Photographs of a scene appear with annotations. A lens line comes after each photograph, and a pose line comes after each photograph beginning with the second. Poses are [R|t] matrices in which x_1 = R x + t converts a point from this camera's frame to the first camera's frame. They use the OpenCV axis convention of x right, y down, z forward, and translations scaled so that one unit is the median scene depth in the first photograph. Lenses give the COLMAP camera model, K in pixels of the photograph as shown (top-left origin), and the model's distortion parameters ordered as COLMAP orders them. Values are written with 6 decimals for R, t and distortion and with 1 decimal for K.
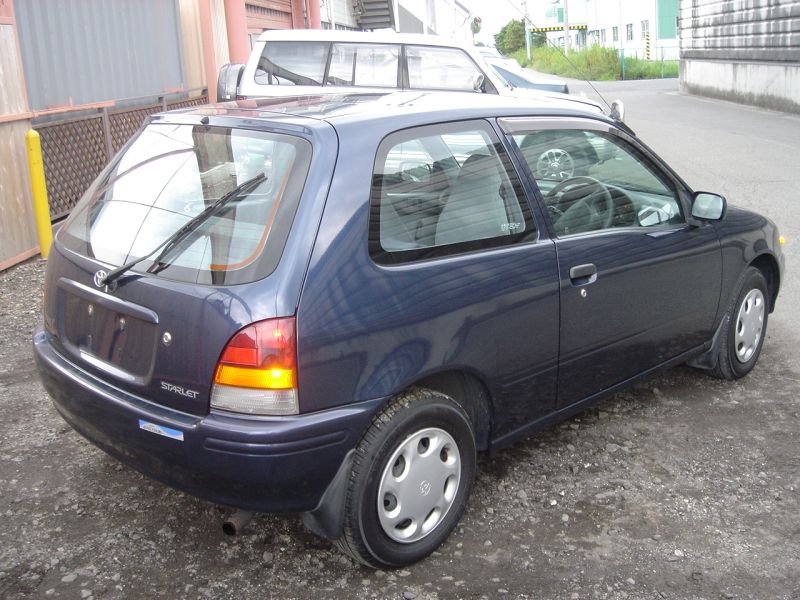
lens RADIAL K [[896.3, 0, 400.2], [0, 896.3, 302.3], [0, 0, 1]] dist [-0.100879, 0.000000]
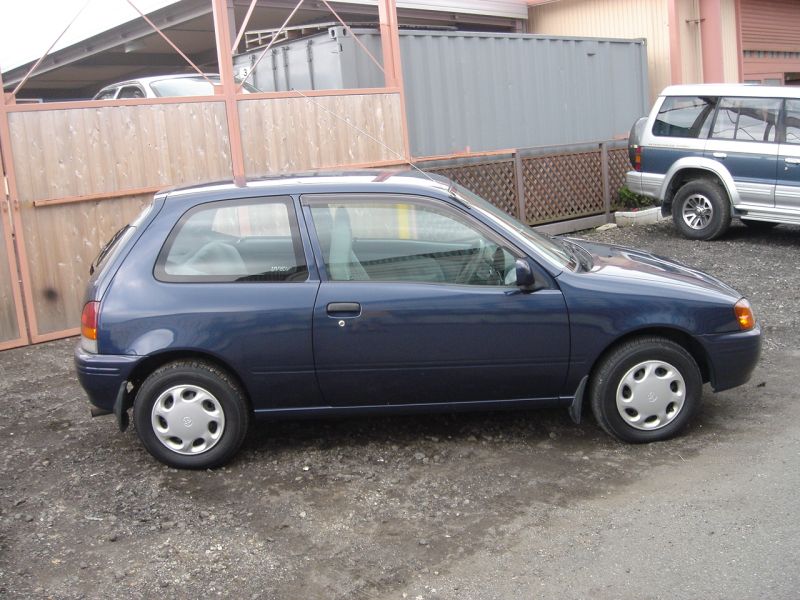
lens RADIAL K [[896.3, 0, 404.3], [0, 896.3, 299.7], [0, 0, 1]] dist [-0.100879, 0.000000]
pose [[0.735066, 0.124214, -0.666520, 1.095781], [-0.146759, 0.988918, 0.022445, -0.083544], [0.661921, 0.081319, 0.745149, 0.035918]]
